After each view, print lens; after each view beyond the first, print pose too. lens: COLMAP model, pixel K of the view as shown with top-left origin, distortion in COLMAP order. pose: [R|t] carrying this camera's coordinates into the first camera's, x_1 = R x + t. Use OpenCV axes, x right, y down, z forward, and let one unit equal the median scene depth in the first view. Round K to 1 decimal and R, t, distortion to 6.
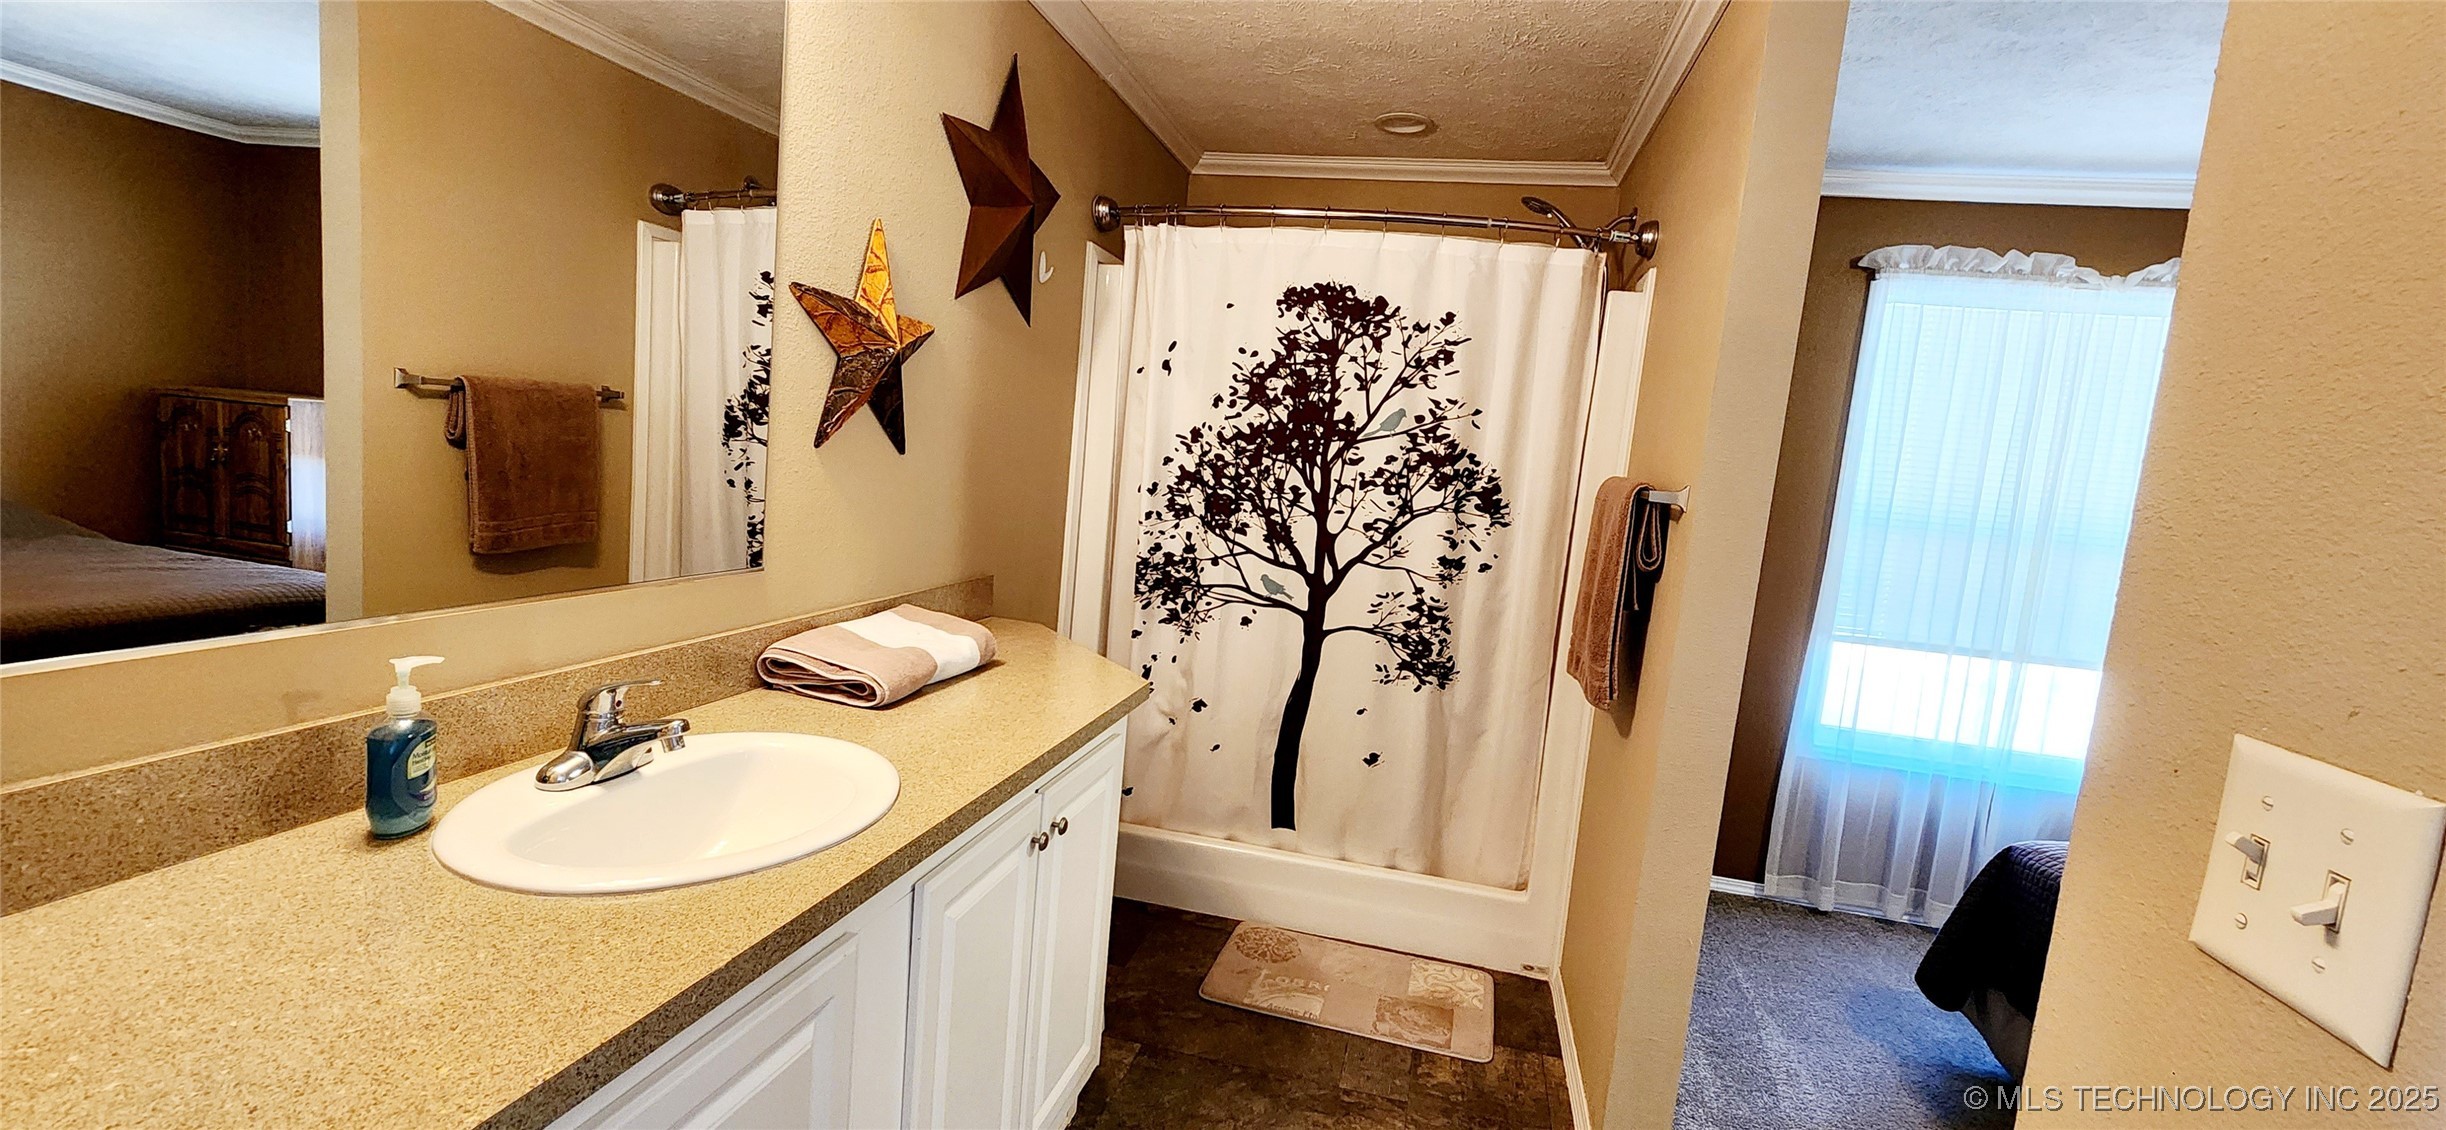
lens RADIAL K [[999.7, 0, 1235.4], [0, 999.7, 559.6], [0, 0, 1]] dist [-0.000004, -0.000943]
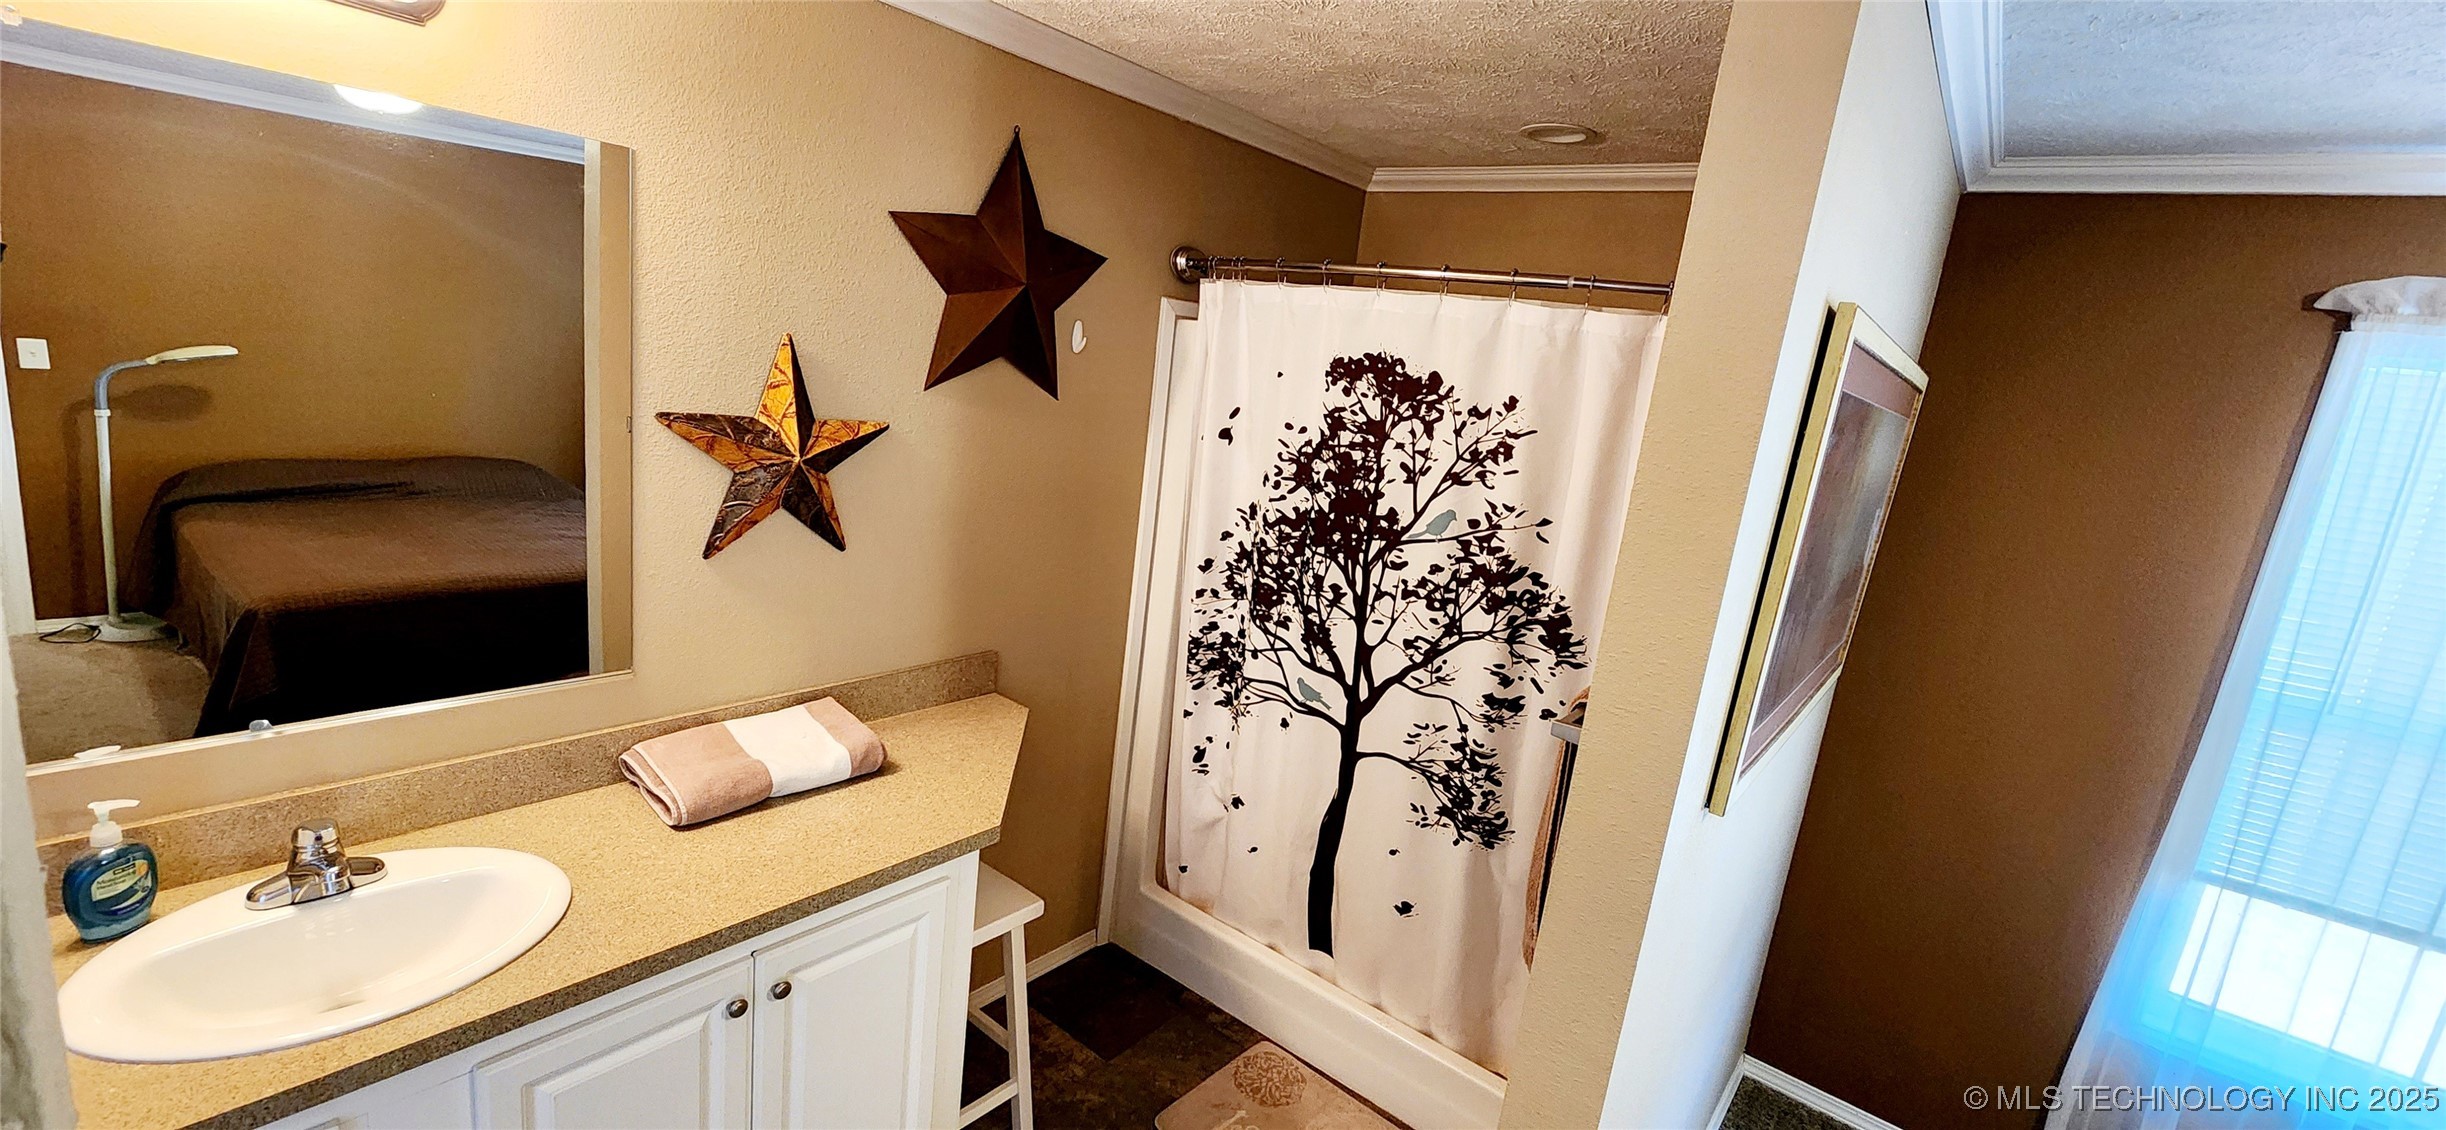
lens RADIAL K [[999.7, 0, 1237.5], [0, 999.7, 559.7], [0, 0, 1]] dist [-0.000004, -0.000943]
pose [[0.903442, 0.102408, -0.416300, 0.340511], [-0.080956, 0.994332, 0.068913, -0.147232], [0.420997, -0.028557, 0.906612, 0.176789]]
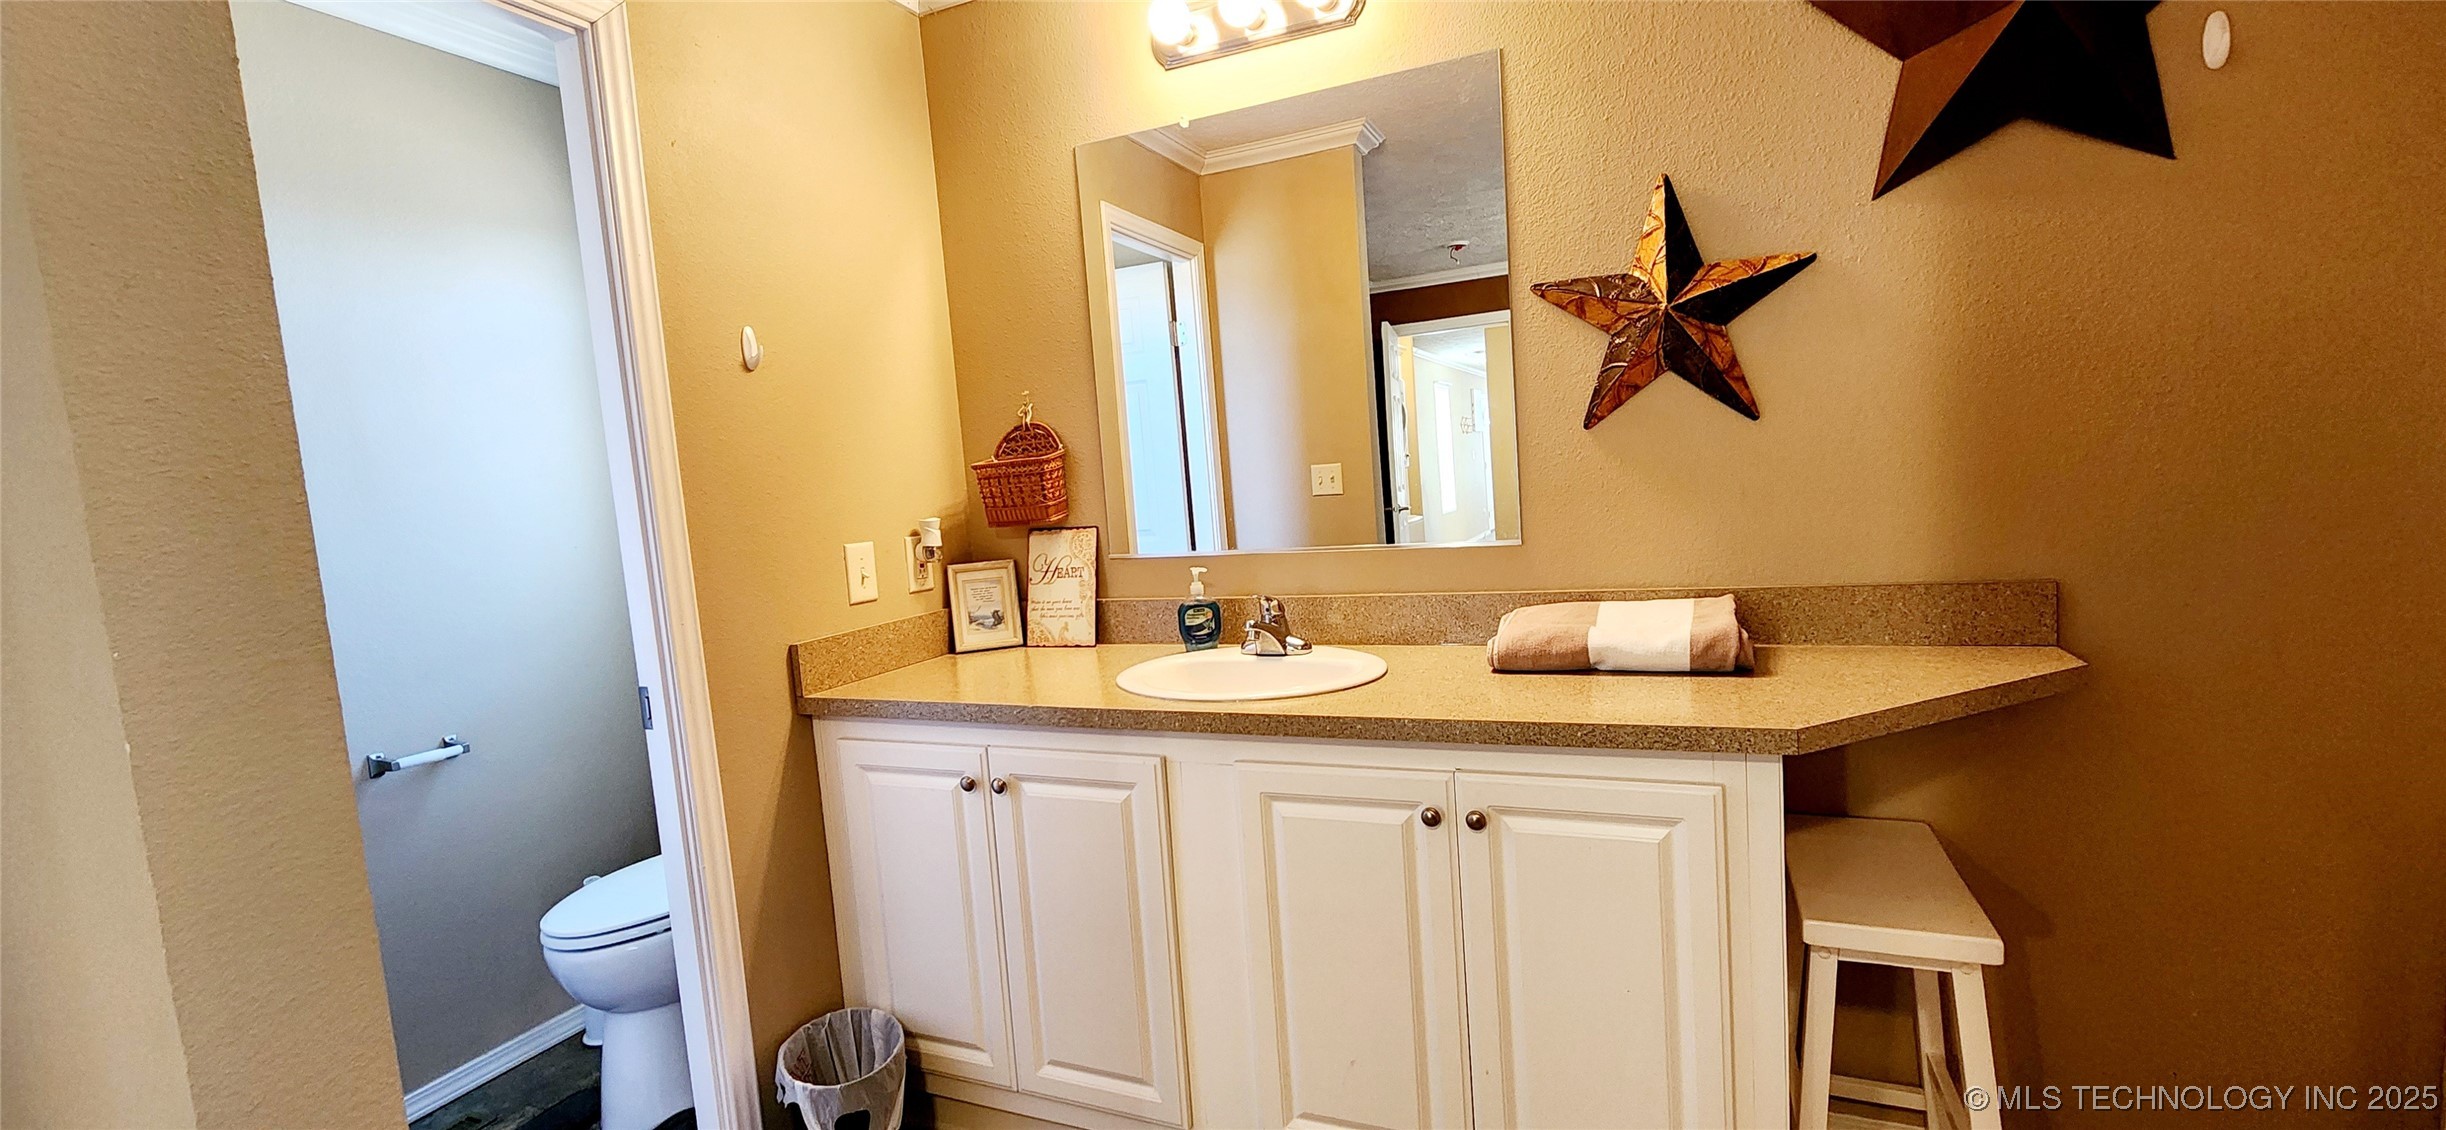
lens RADIAL K [[999.7, 0, 1230.5], [0, 999.7, 557.4], [0, 0, 1]] dist [-0.000004, -0.000943]
pose [[-0.188367, 0.009569, -0.982052, 0.432498], [-0.046424, 0.998748, 0.018636, 0.012620], [0.981001, 0.049101, -0.187687, 0.536419]]
